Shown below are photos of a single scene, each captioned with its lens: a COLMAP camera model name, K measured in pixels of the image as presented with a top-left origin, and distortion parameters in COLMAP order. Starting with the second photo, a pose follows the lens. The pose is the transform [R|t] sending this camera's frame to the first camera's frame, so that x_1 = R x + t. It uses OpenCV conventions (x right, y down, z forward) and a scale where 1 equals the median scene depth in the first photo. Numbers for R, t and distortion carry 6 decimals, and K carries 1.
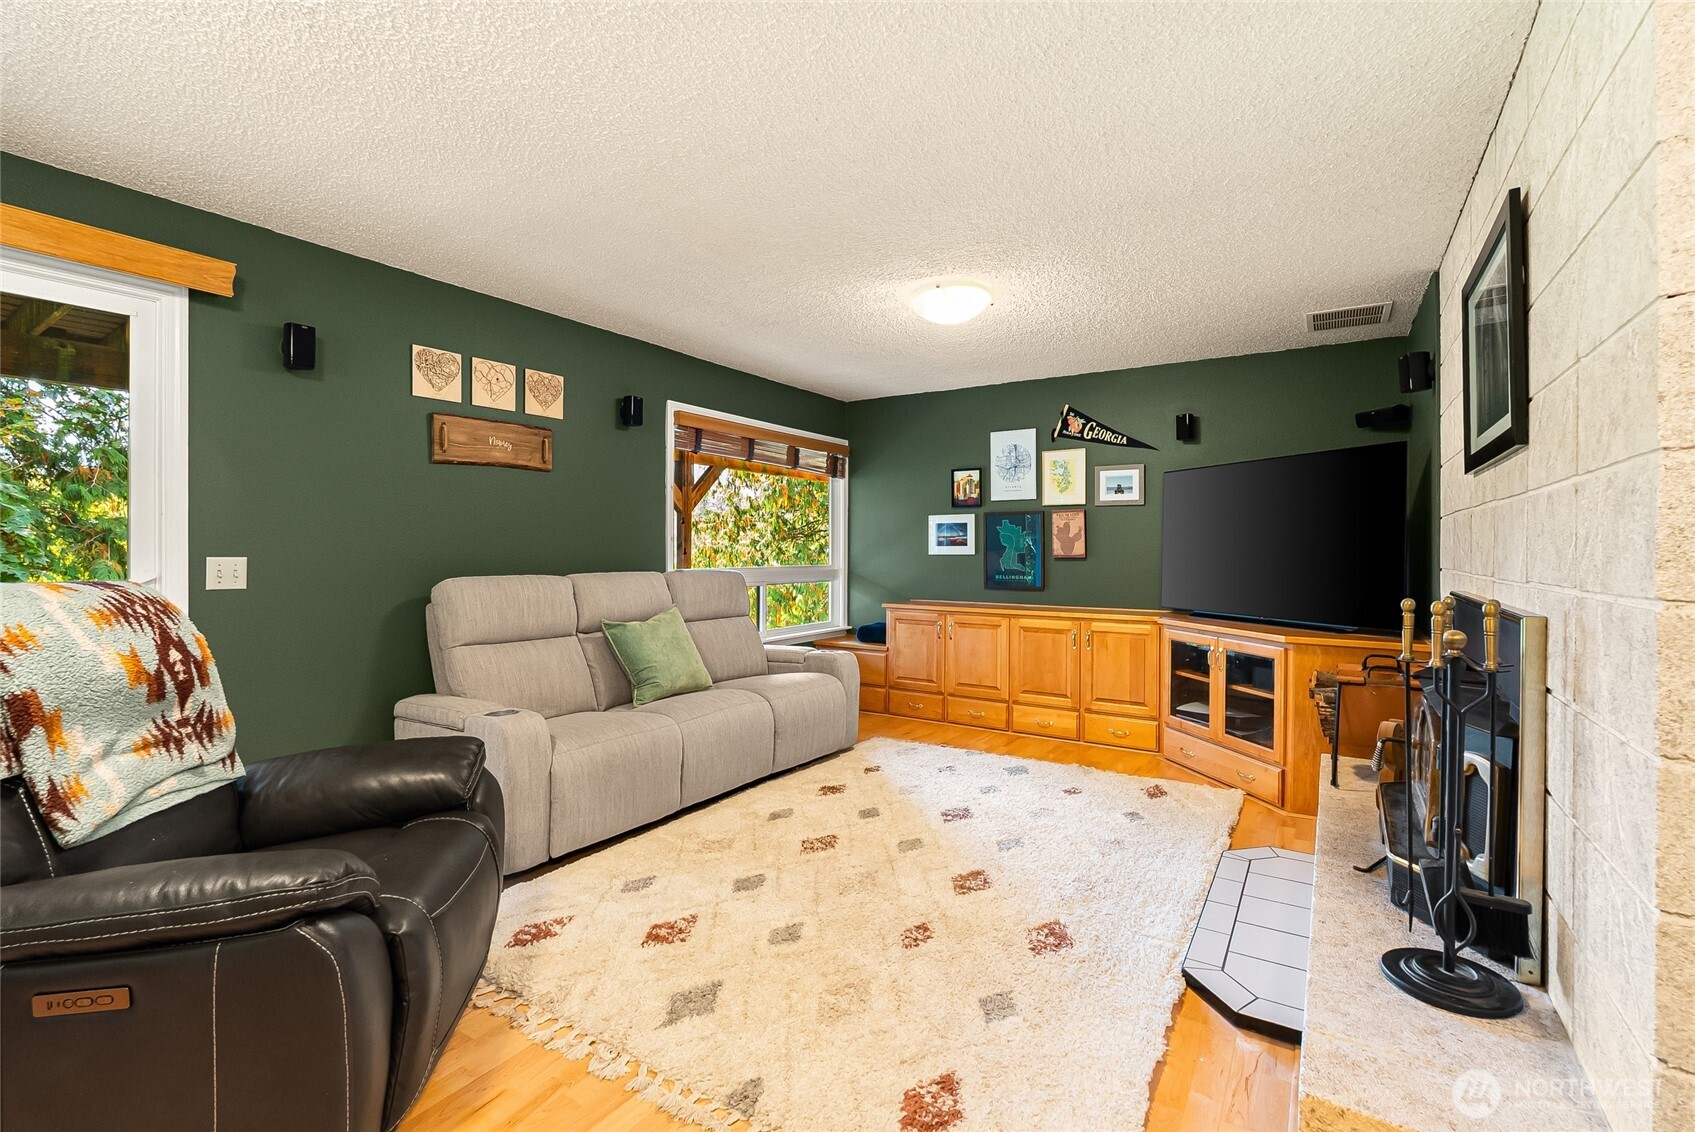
lens RADIAL K [[778.6, 0, 837.2], [0, 778.6, 554.7], [0, 0, 1]] dist [-0.002051, -0.001784]
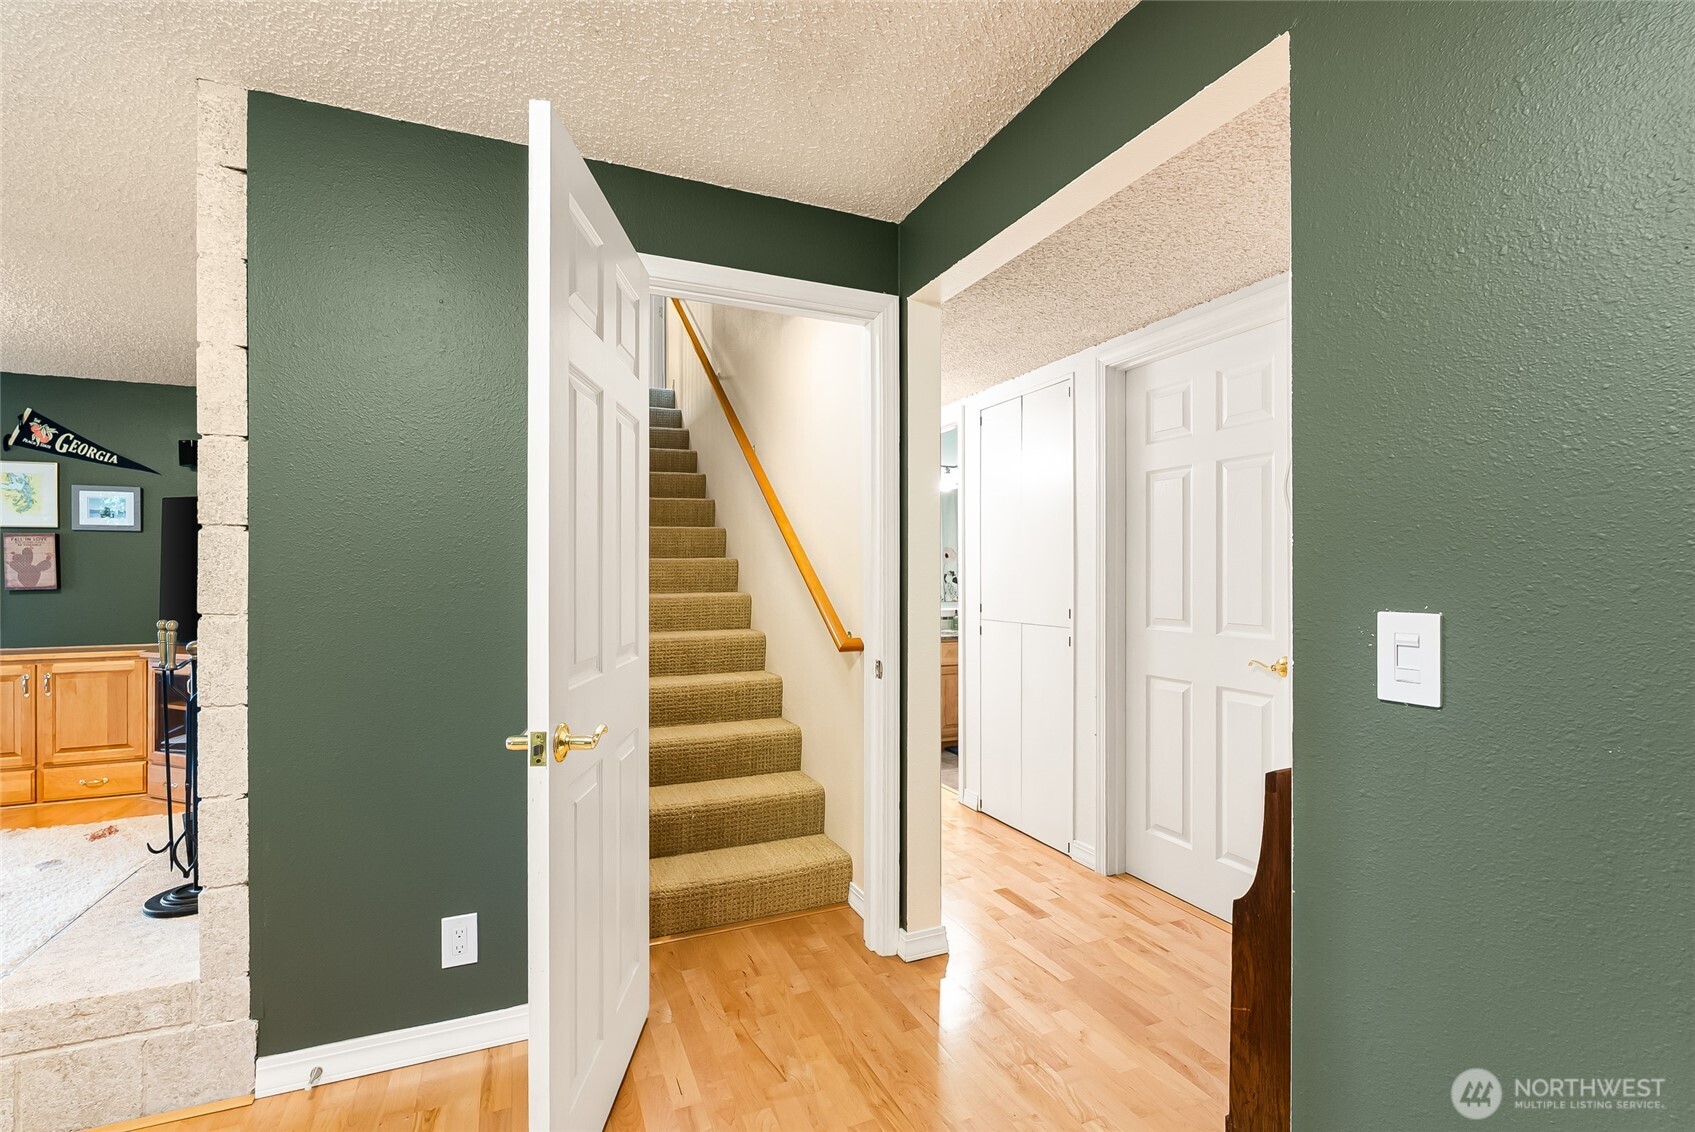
lens RADIAL K [[778.6, 0, 857.5], [0, 778.6, 574.1], [0, 0, 1]] dist [-0.002051, -0.001784]
pose [[0.546822, -0.005720, 0.837230, 0.092034], [0.013759, 0.999903, -0.002155, 0.000673], [-0.837136, 0.012698, 0.546847, -0.231193]]
